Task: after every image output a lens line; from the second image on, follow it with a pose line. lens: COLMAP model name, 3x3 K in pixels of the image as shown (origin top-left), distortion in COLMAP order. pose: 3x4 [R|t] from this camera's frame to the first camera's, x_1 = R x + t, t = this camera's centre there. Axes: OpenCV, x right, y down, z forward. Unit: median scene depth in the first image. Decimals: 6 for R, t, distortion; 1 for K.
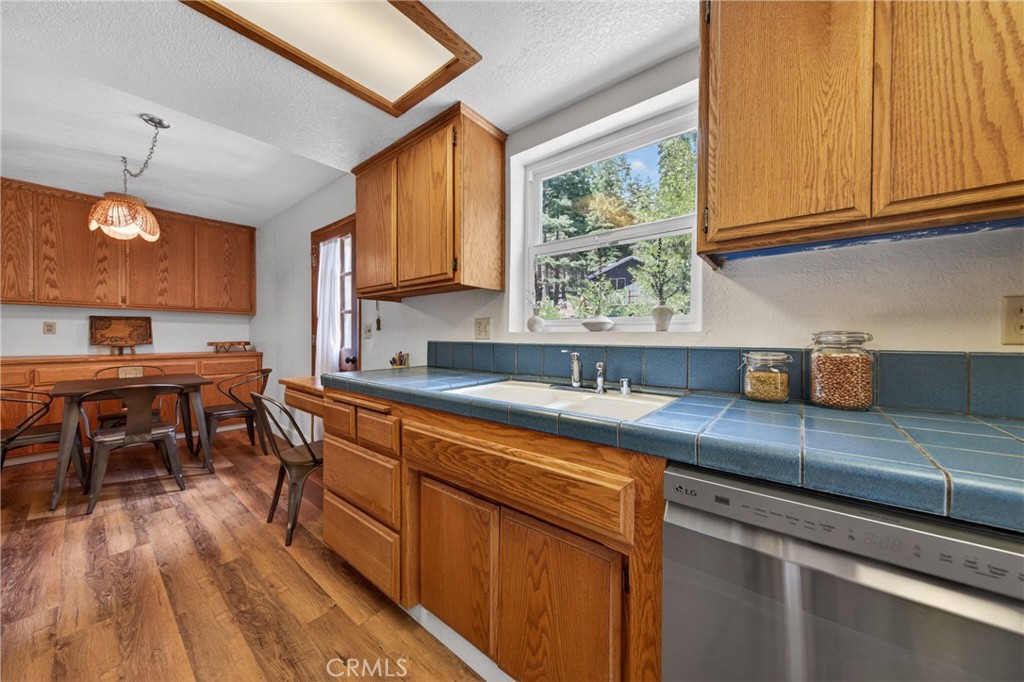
lens RADIAL K [[356.8, 0, 509.1], [0, 356.8, 339.8], [0, 0, 1]] dist [0.000155, -0.000017]
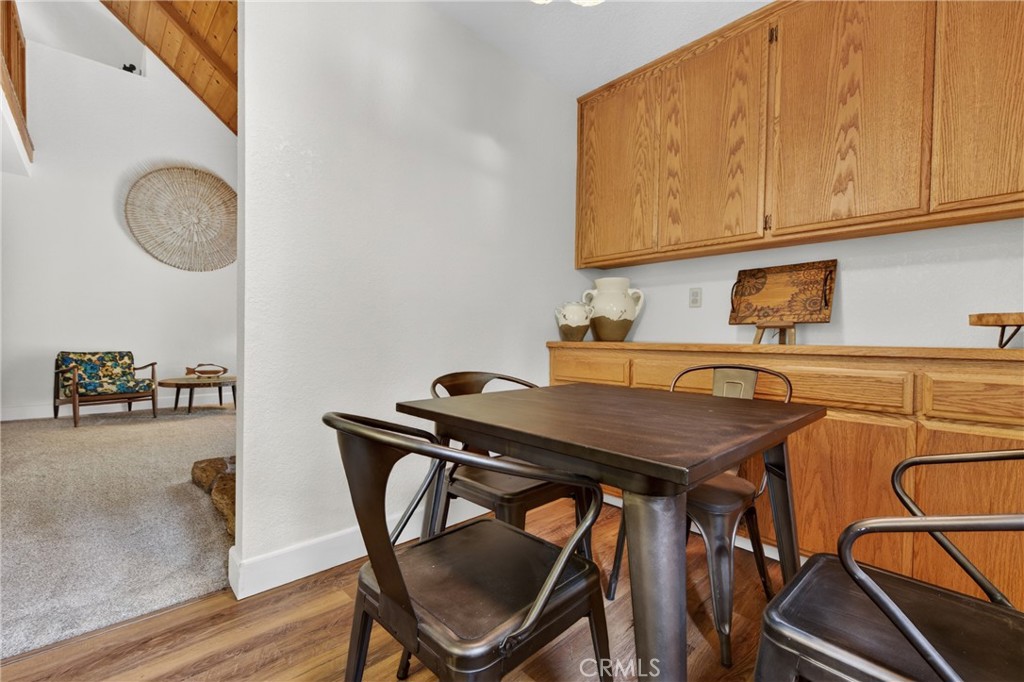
lens RADIAL K [[436.1, 0, 516.6], [0, 436.1, 349.0], [0, 0, 1]] dist [-0.004268, -0.000554]
pose [[-0.103577, 0.018538, -0.994449, -0.489530], [-0.022288, 0.999532, 0.020954, 0.043385], [0.994372, 0.024335, -0.103115, 0.737200]]
